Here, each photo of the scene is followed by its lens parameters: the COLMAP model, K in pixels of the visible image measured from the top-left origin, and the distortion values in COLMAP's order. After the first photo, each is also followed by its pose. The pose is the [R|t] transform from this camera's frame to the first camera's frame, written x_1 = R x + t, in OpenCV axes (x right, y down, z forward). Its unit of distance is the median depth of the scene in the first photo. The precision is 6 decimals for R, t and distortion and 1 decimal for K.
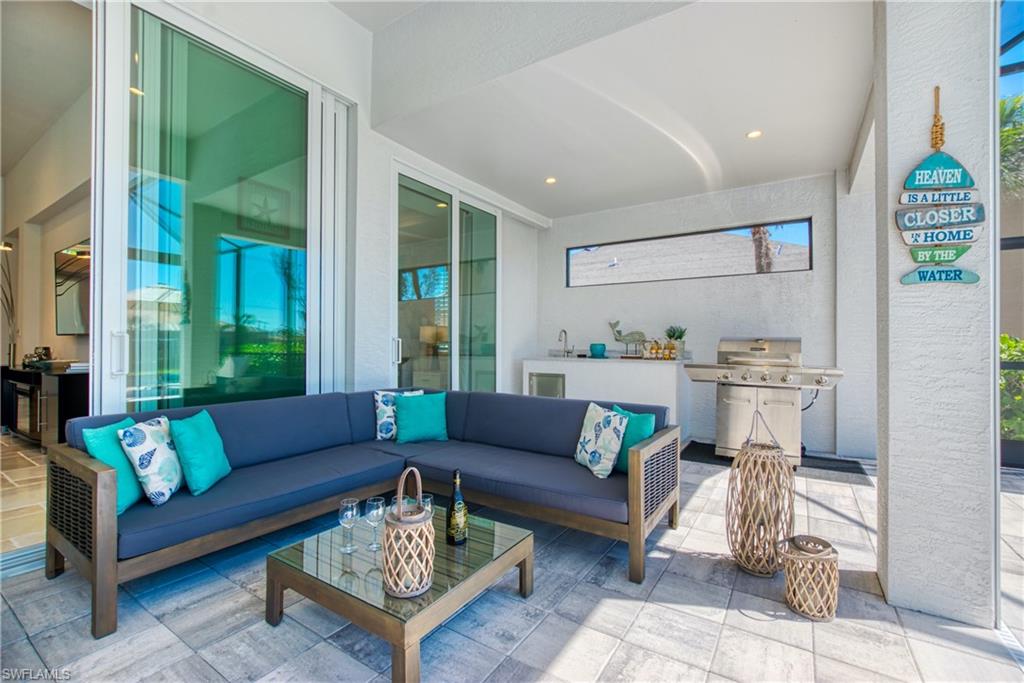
lens RADIAL K [[444.2, 0, 517.0], [0, 444.2, 344.3], [0, 0, 1]] dist [-0.026562, 0.000318]
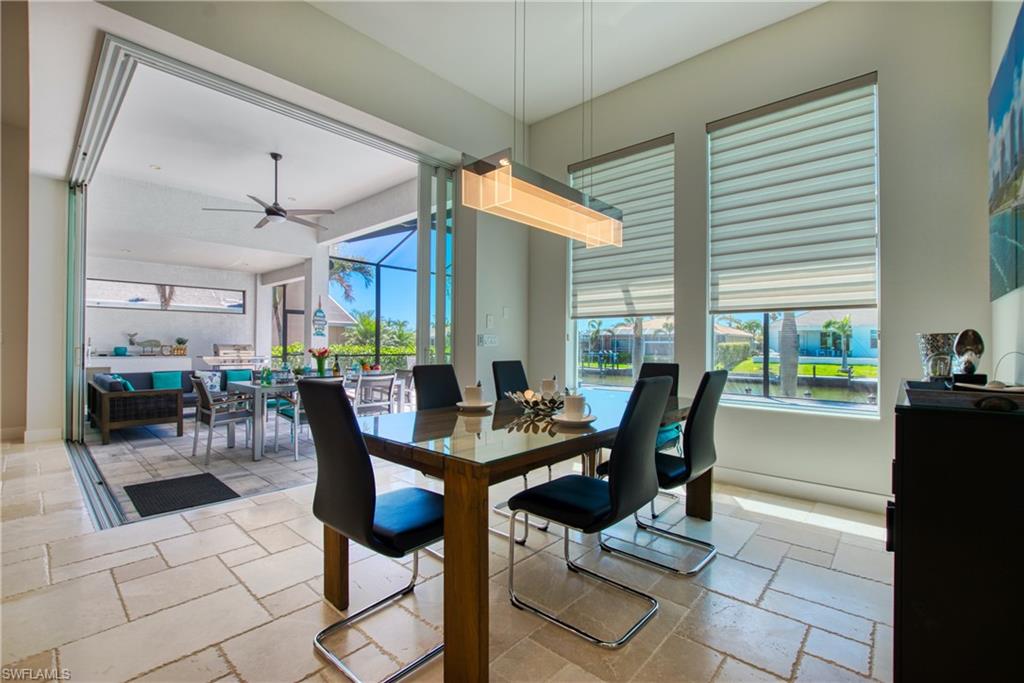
lens RADIAL K [[446.0, 0, 512.0], [0, 446.0, 341.5], [0, 0, 1]] dist [-0.001152, -0.000024]
pose [[0.169830, 0.002103, 0.985471, -2.830410], [-0.005342, 0.999985, -0.001213, -0.066337], [-0.985459, -0.005059, 0.169839, -1.561973]]
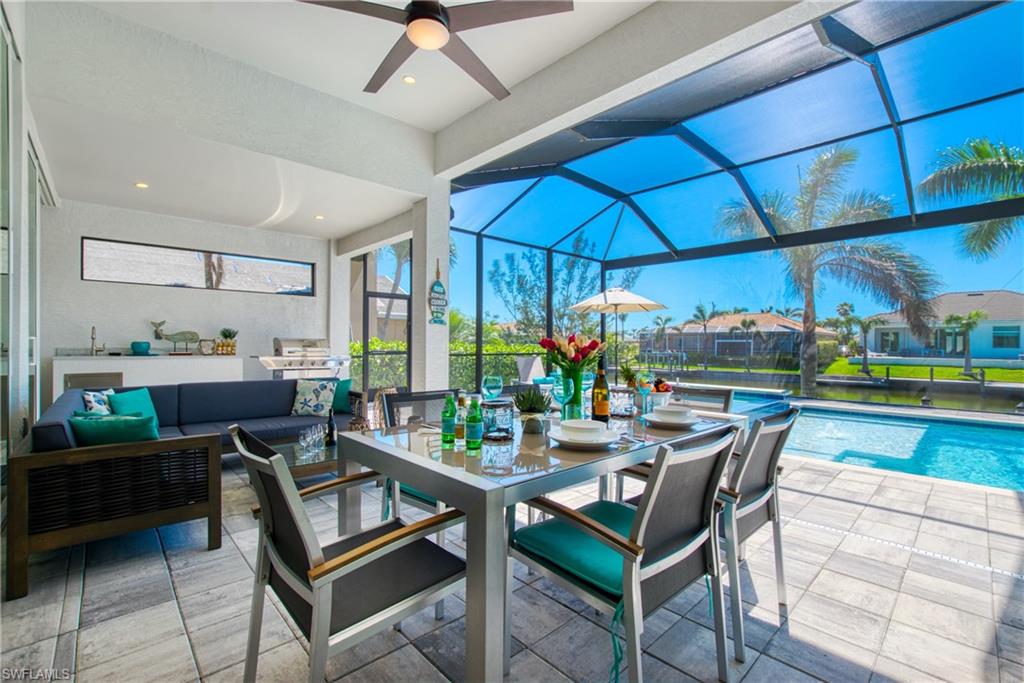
lens RADIAL K [[443.7, 0, 512.3], [0, 443.7, 337.3], [0, 0, 1]] dist [-0.009044, -0.000174]
pose [[0.244903, 0.010747, 0.969488, -1.496980], [-0.005482, 0.999938, -0.009700, -0.016404], [-0.969532, -0.002939, 0.244947, -0.212223]]
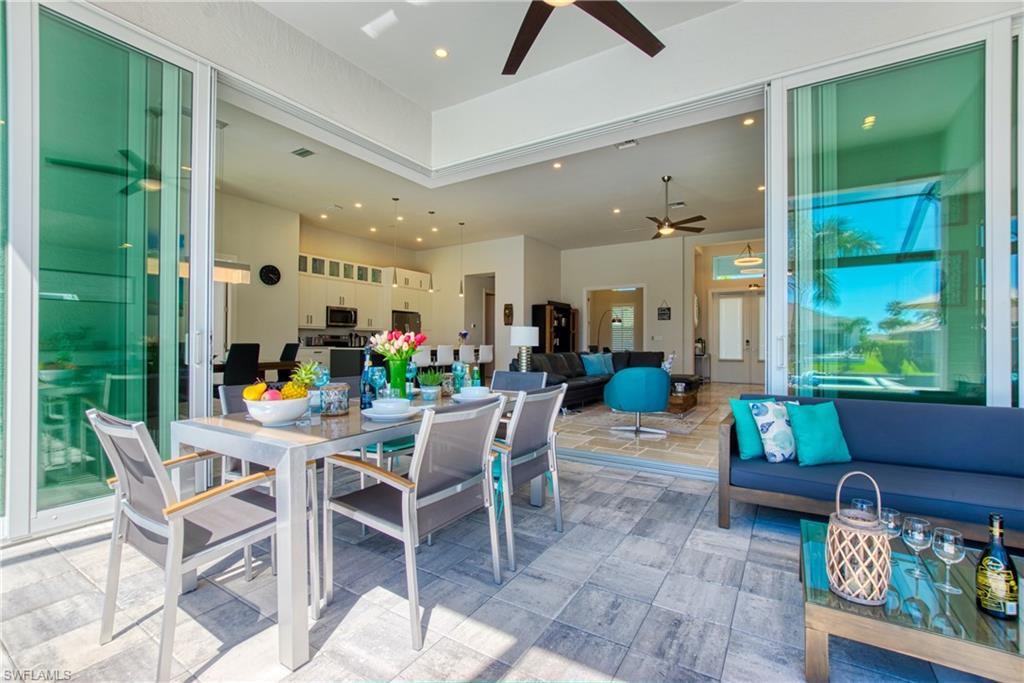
lens RADIAL K [[444.2, 0, 517.0], [0, 444.2, 344.3], [0, 0, 1]] dist [-0.026562, 0.000318]
pose [[0.002851, -0.001374, -0.999995, 0.513176], [-0.002020, 0.999997, -0.001379, 0.000265], [0.999994, 0.002024, 0.002848, 0.174726]]
